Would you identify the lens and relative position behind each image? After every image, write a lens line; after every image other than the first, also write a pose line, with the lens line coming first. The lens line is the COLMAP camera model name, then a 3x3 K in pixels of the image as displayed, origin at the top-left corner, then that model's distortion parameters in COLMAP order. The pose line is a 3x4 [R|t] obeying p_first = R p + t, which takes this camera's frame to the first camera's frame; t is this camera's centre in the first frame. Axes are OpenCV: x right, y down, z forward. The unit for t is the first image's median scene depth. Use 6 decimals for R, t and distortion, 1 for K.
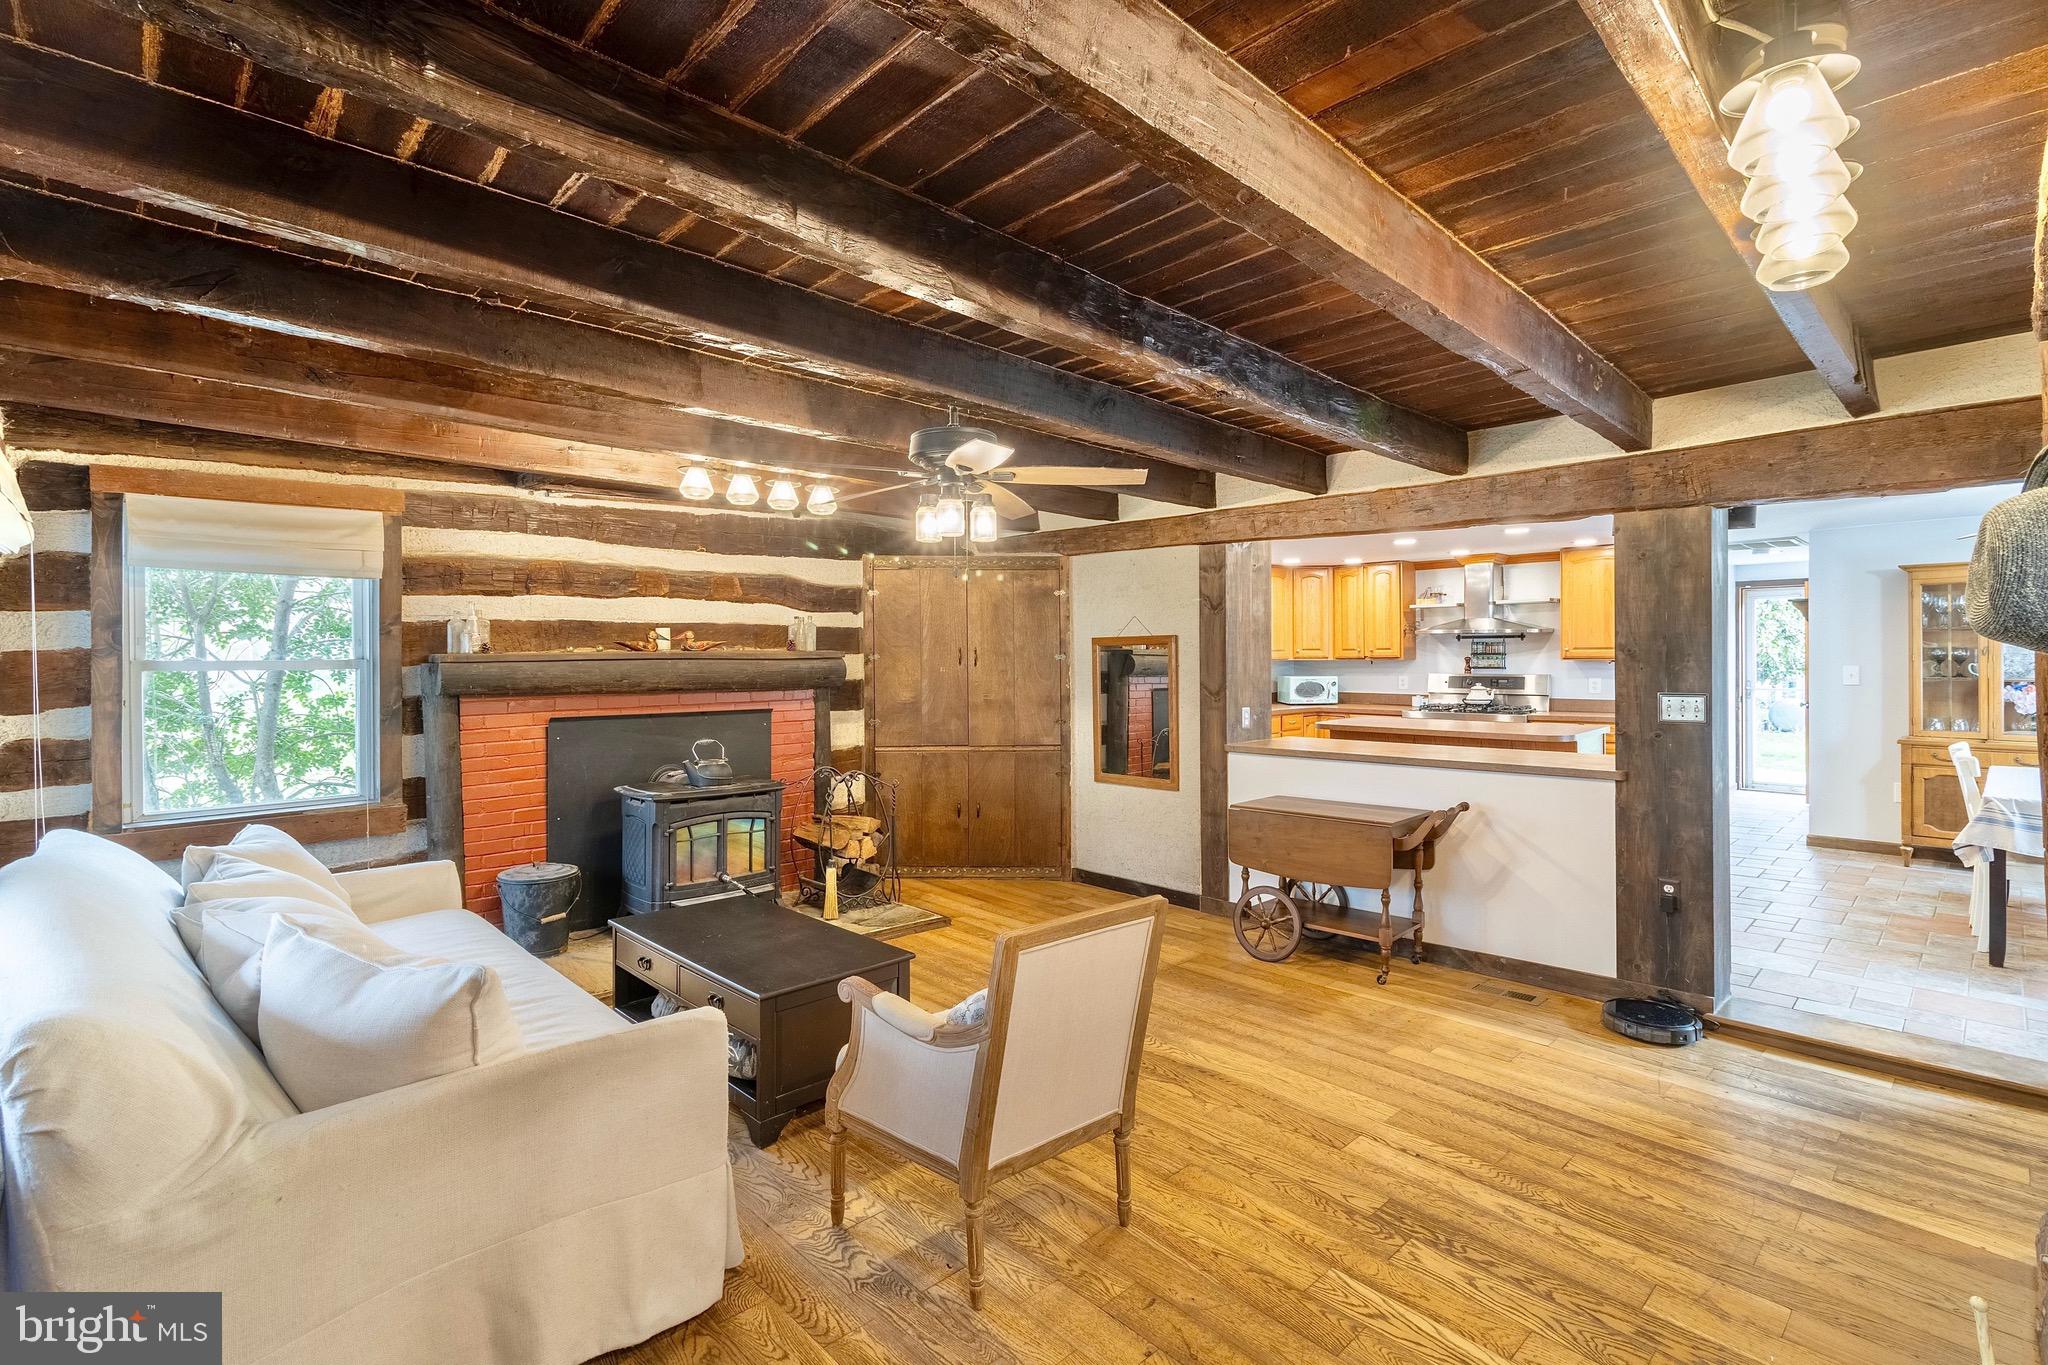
lens RADIAL K [[945.7, 0, 1017.4], [0, 945.7, 667.8], [0, 0, 1]] dist [0.003286, -0.000037]
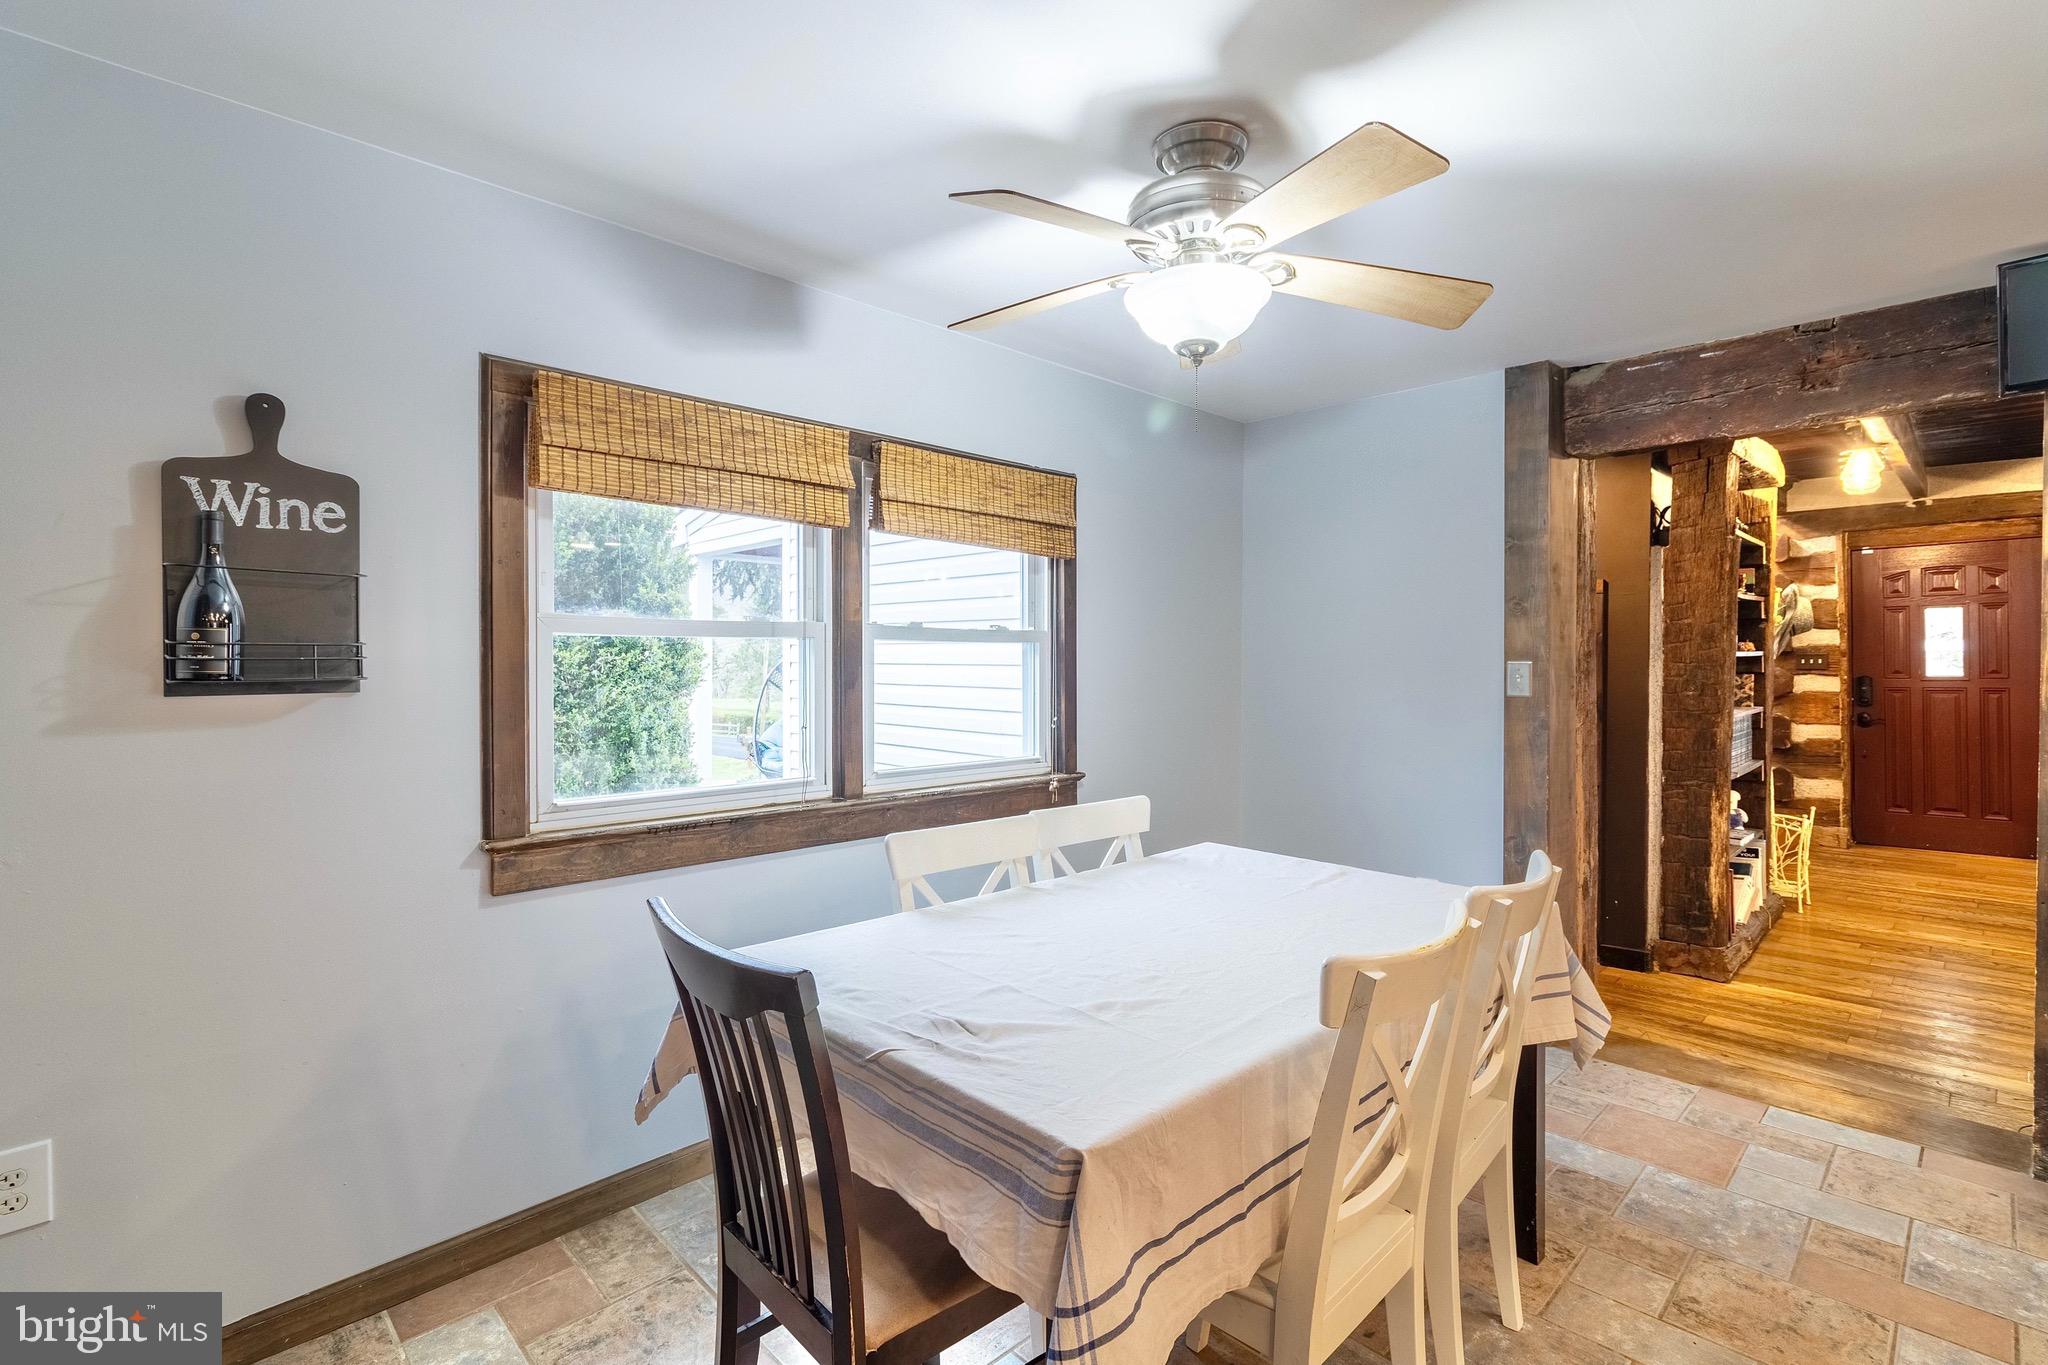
lens RADIAL K [[945.7, 0, 1017.8], [0, 945.7, 664.1], [0, 0, 1]] dist [0.003286, -0.000037]
pose [[-0.999970, 0.006597, -0.003943, 0.912159], [0.006521, 0.999798, 0.019029, 0.002471], [0.004068, 0.019002, -0.999811, 1.040093]]
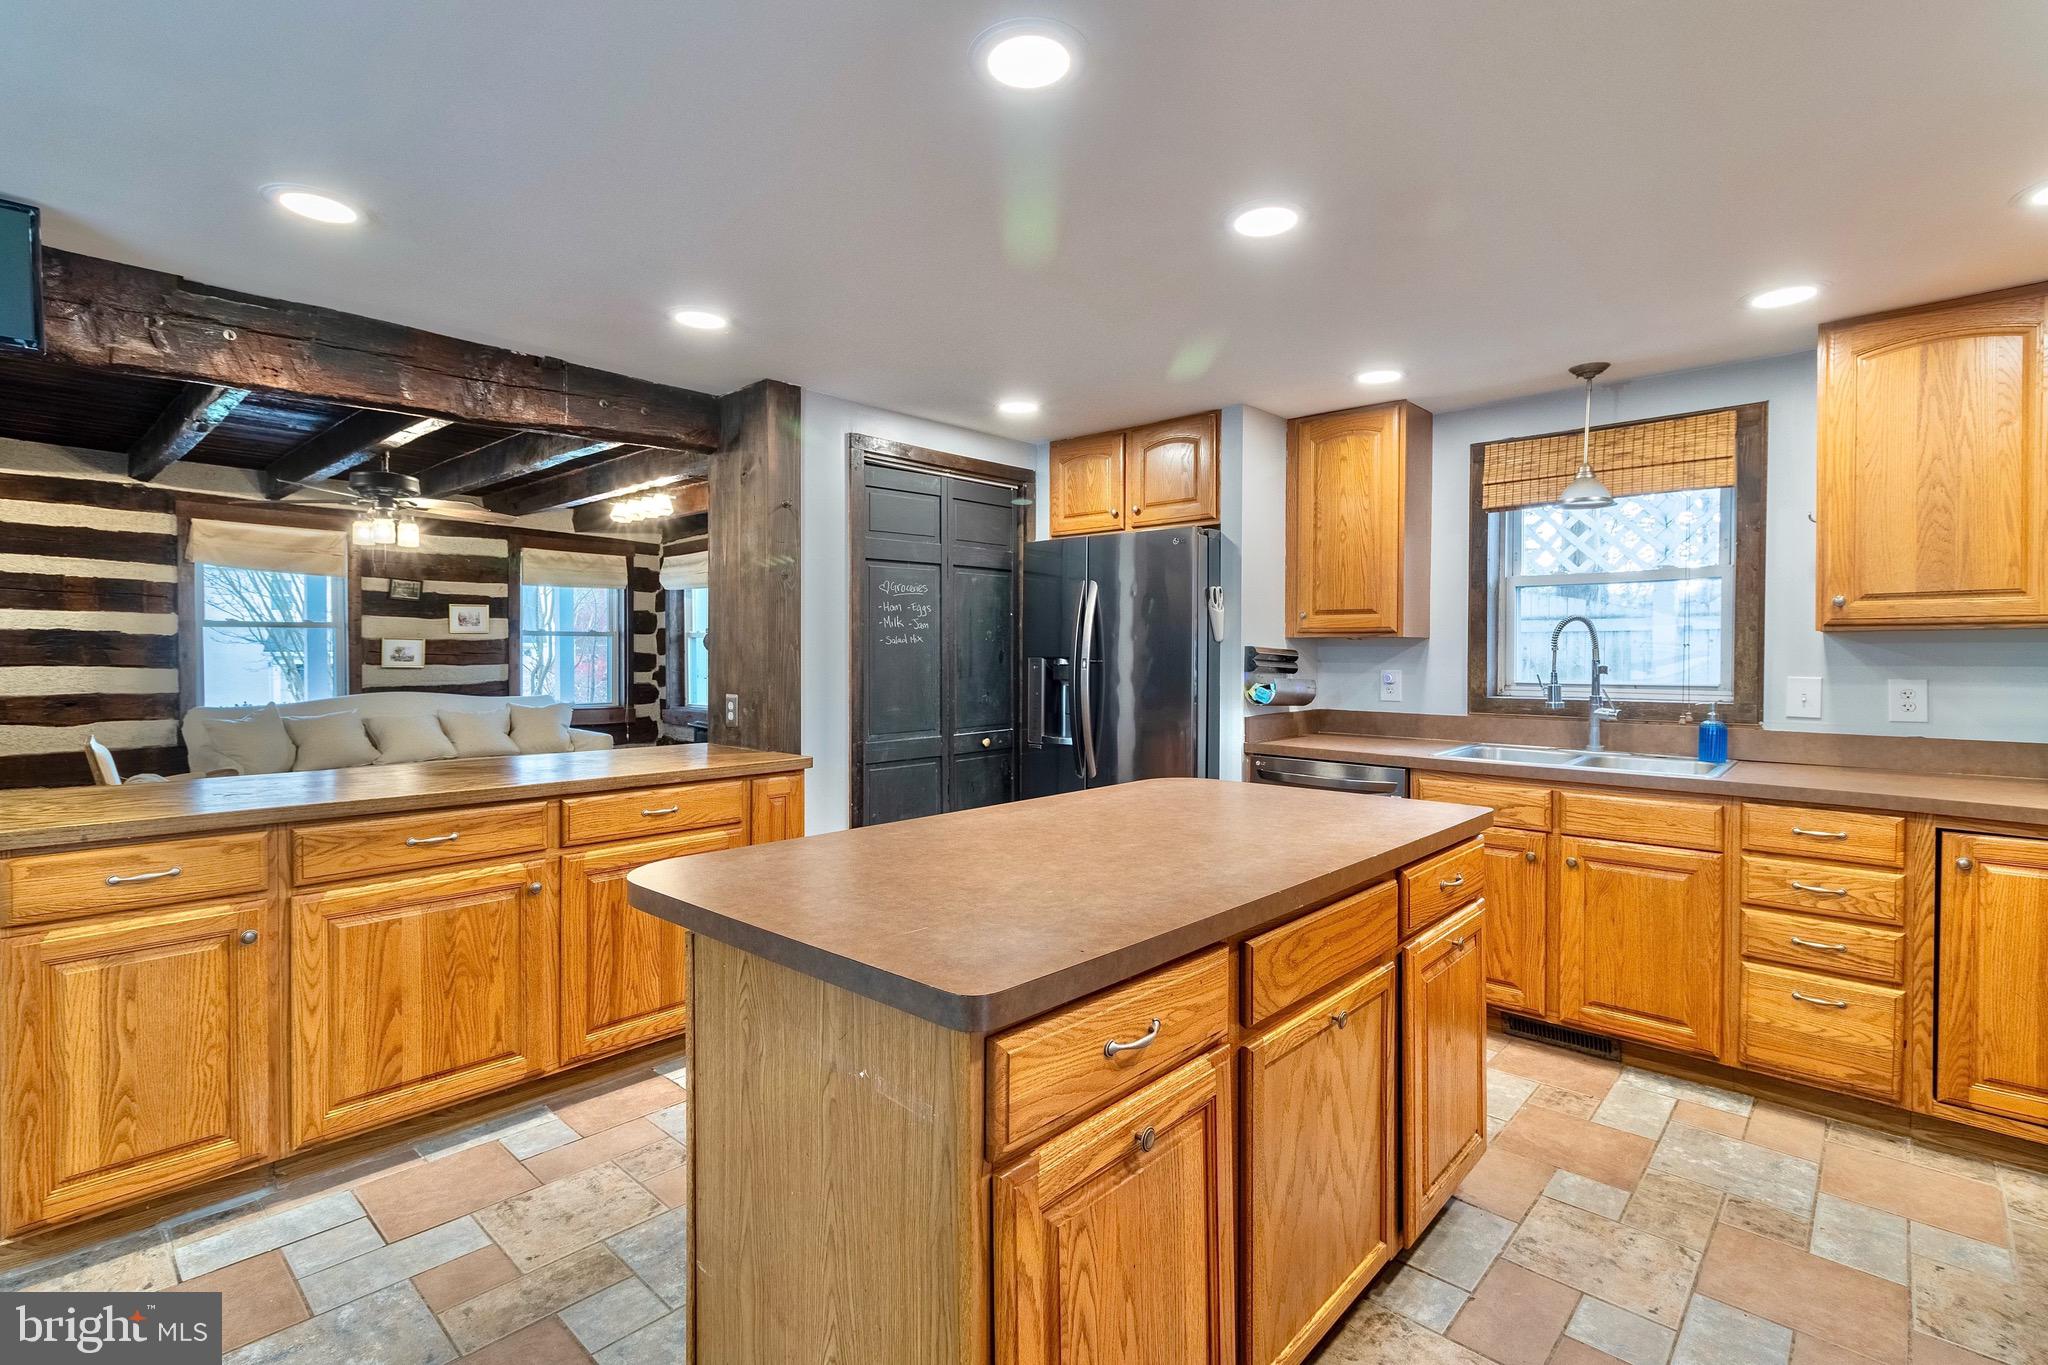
lens RADIAL K [[945.7, 0, 1026.7], [0, 945.7, 661.4], [0, 0, 1]] dist [0.003286, -0.000037]
pose [[0.059473, 0.019330, -0.998043, 0.828714], [-0.017655, 0.999676, 0.018310, 0.003500], [0.998074, 0.016531, 0.059795, 1.061693]]
